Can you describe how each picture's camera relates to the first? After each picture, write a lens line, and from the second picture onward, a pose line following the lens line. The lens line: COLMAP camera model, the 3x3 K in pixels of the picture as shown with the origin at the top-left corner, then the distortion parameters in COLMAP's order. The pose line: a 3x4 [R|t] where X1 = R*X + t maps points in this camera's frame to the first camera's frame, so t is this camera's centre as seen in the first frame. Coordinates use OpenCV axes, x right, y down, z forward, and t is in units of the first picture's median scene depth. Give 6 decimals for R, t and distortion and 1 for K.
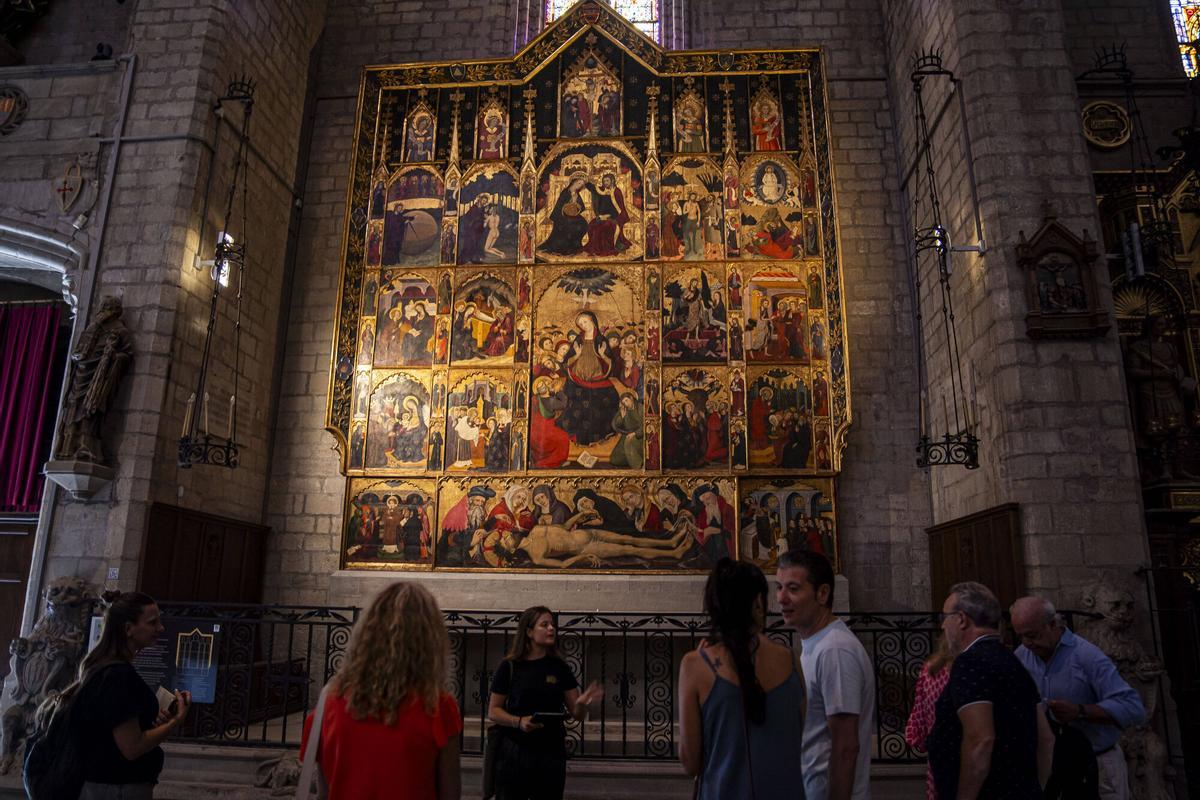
lens RADIAL K [[845.1, 0, 605.9], [0, 845.1, 401.2], [0, 0, 1]] dist [-0.126402, 0.080865]
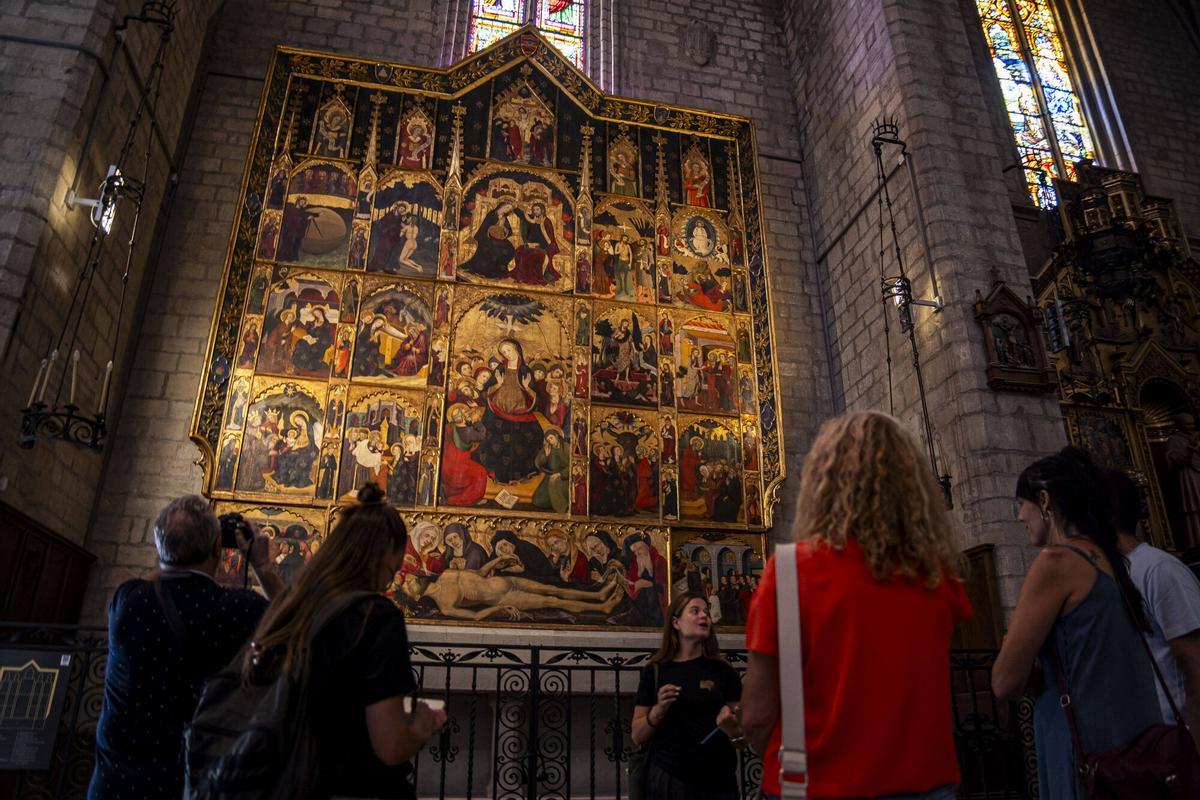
lens RADIAL K [[842.3, 0, 602.0], [0, 842.3, 406.8], [0, 0, 1]] dist [-0.127123, 0.083802]
pose [[0.953944, 0.102272, 0.282013, -0.178903], [-0.060619, 0.986416, -0.152673, 0.099018], [-0.293796, 0.128546, 0.947185, 0.121674]]
